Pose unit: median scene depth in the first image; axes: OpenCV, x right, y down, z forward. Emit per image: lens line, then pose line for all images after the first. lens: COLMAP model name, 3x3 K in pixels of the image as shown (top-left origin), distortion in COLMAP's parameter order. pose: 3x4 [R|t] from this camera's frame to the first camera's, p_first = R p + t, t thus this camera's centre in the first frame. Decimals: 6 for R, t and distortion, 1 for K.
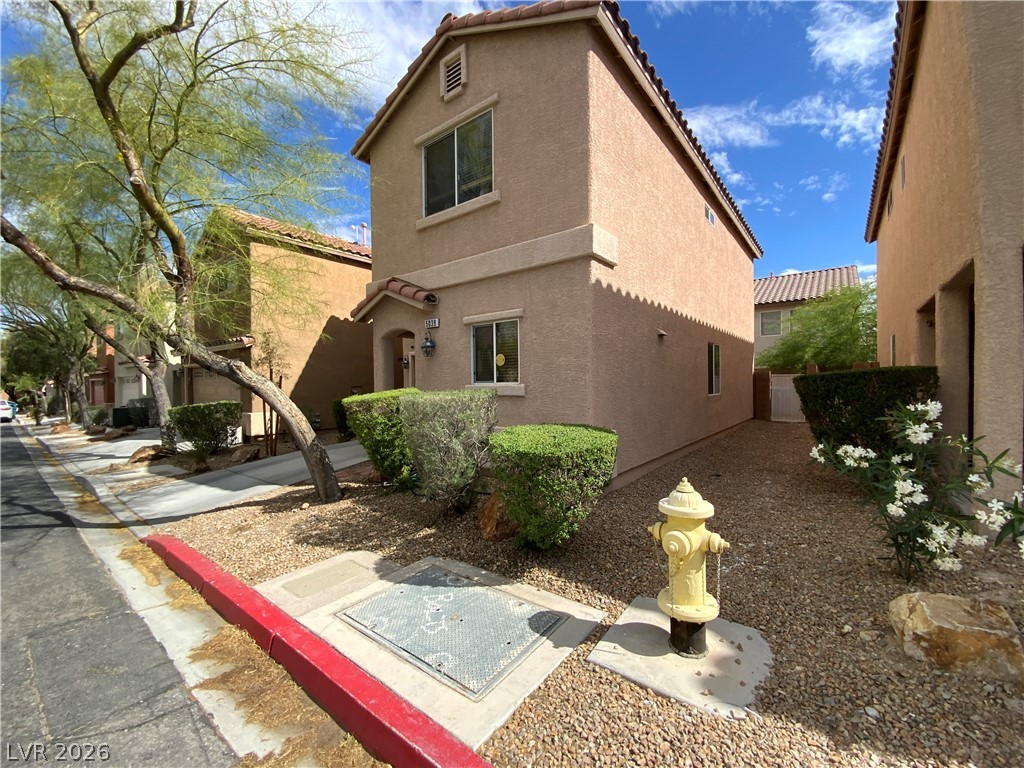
lens RADIAL K [[421.7, 0, 509.6], [0, 421.7, 348.3], [0, 0, 1]] dist [-0.000018, -0.015274]
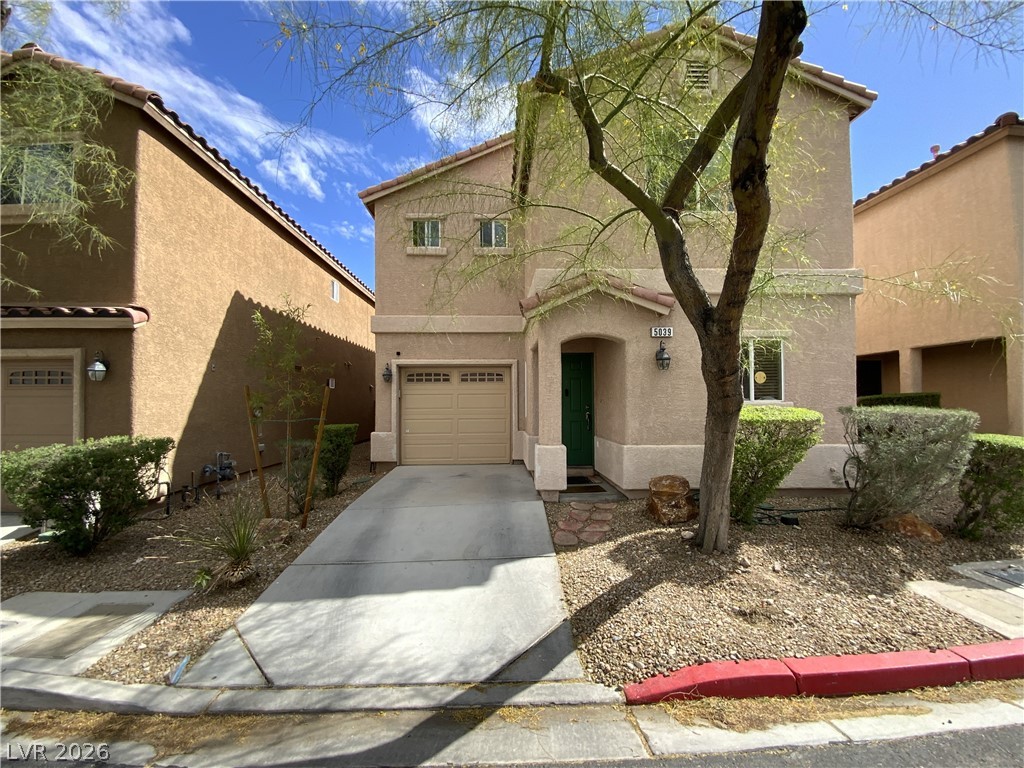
lens RADIAL K [[421.7, 0, 509.6], [0, 421.7, 348.3], [0, 0, 1]] dist [-0.000018, -0.015274]
pose [[0.761462, 0.091186, 0.641764, -0.731124], [-0.055573, 0.995594, -0.075523, 0.043914], [-0.645823, 0.021843, 0.763175, 0.398589]]
